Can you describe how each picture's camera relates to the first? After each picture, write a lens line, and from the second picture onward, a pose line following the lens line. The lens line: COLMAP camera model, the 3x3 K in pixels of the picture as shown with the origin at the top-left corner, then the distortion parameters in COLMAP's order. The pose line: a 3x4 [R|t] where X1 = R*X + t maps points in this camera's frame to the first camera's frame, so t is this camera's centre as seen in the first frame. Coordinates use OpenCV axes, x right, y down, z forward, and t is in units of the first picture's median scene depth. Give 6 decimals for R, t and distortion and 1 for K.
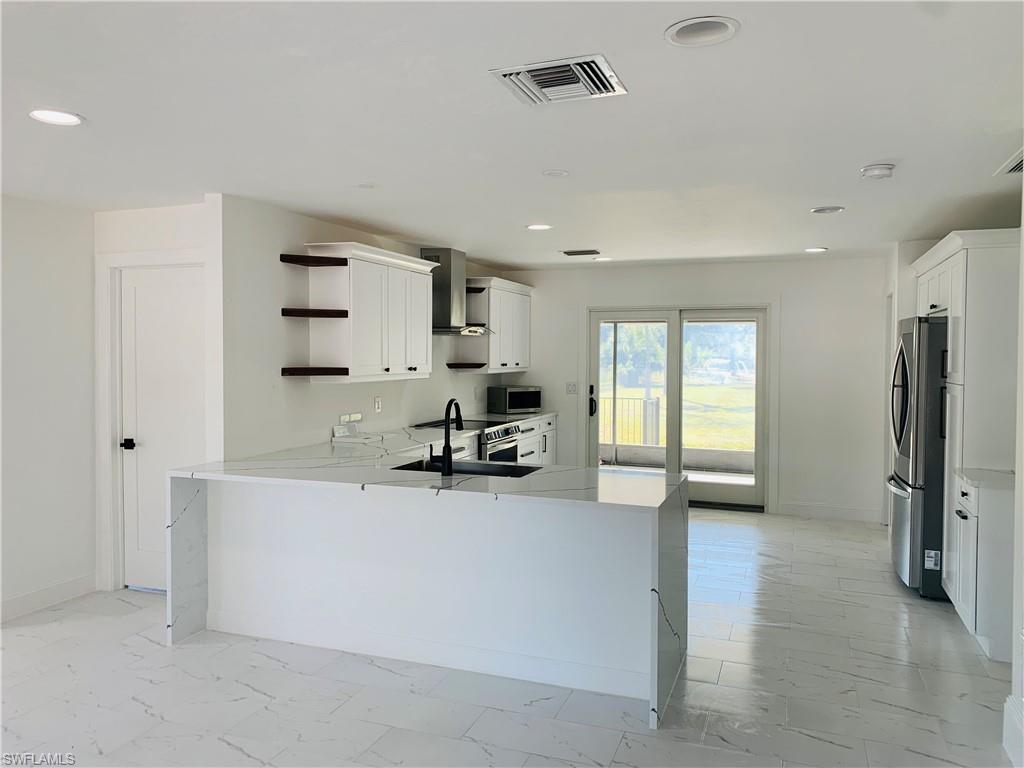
lens RADIAL K [[774.9, 0, 518.4], [0, 774.9, 378.1], [0, 0, 1]] dist [0.044274, -0.055939]
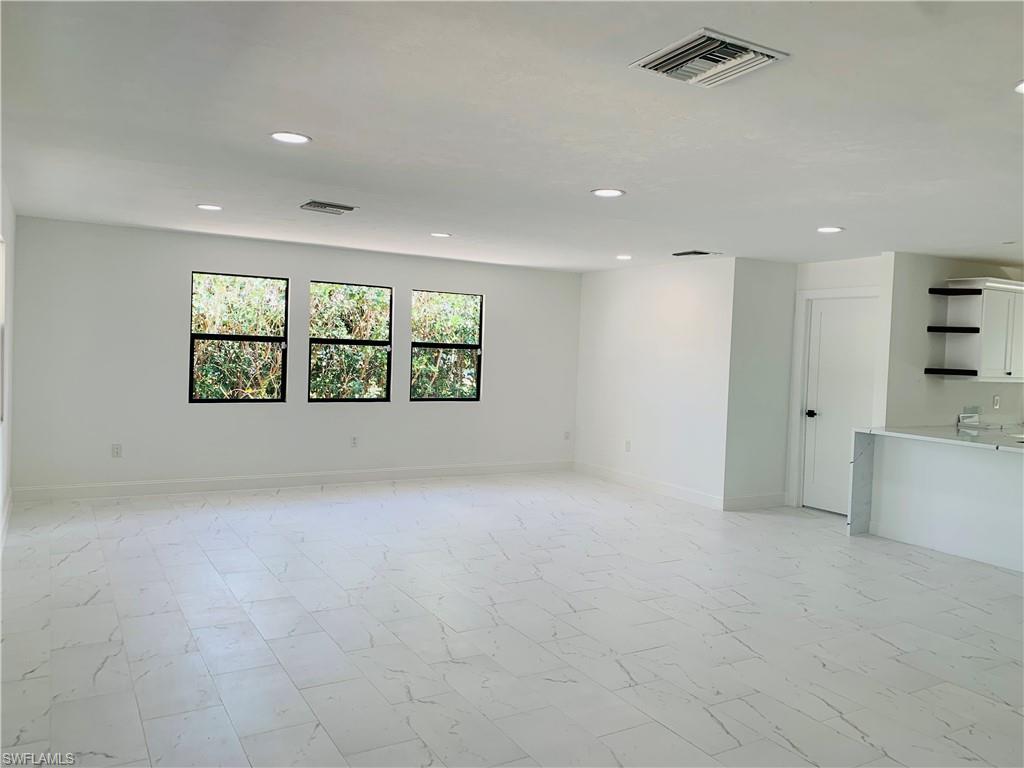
lens RADIAL K [[774.9, 0, 517.3], [0, 774.9, 374.7], [0, 0, 1]] dist [0.044274, -0.055939]
pose [[0.769899, 0.045195, -0.636564, 0.030401], [-0.055209, 0.998466, 0.004116, 0.033701], [0.635774, 0.031975, 0.771213, -0.563858]]
